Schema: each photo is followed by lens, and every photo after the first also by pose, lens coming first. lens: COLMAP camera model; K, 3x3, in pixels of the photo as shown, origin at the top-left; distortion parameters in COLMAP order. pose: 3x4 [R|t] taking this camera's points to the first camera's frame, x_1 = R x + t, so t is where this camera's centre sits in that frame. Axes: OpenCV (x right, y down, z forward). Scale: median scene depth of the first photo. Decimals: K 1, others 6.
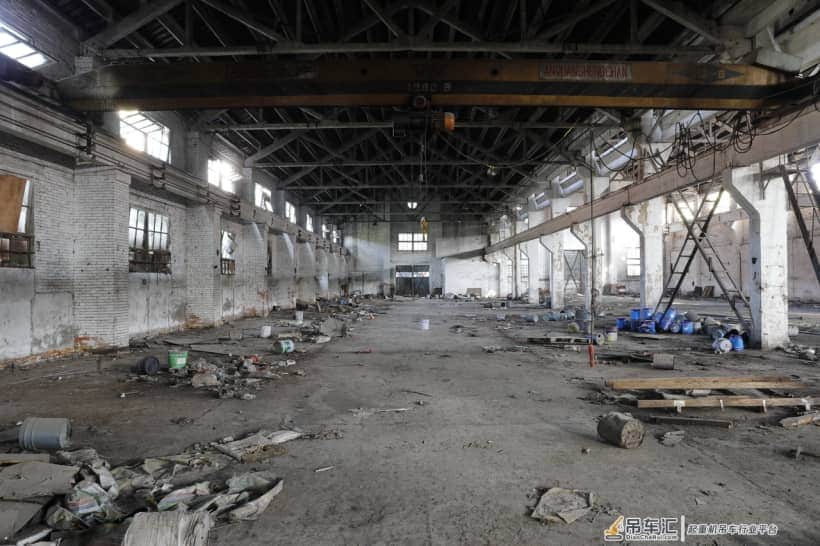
lens RADIAL K [[556.3, 0, 408.1], [0, 556.3, 272.2], [0, 0, 1]] dist [-0.013413, 0.000452]
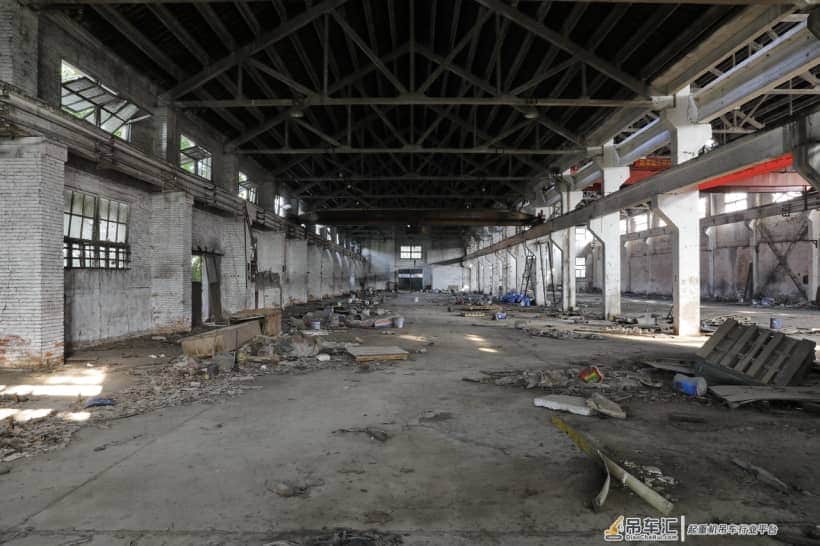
lens RADIAL K [[556.3, 0, 414.6], [0, 556.3, 272.8], [0, 0, 1]] dist [-0.013413, 0.000452]
pose [[0.999860, 0.007840, 0.014768, -0.002554], [-0.007877, 0.999966, 0.002459, -0.006571], [-0.014749, -0.002575, 0.999888, -0.403155]]
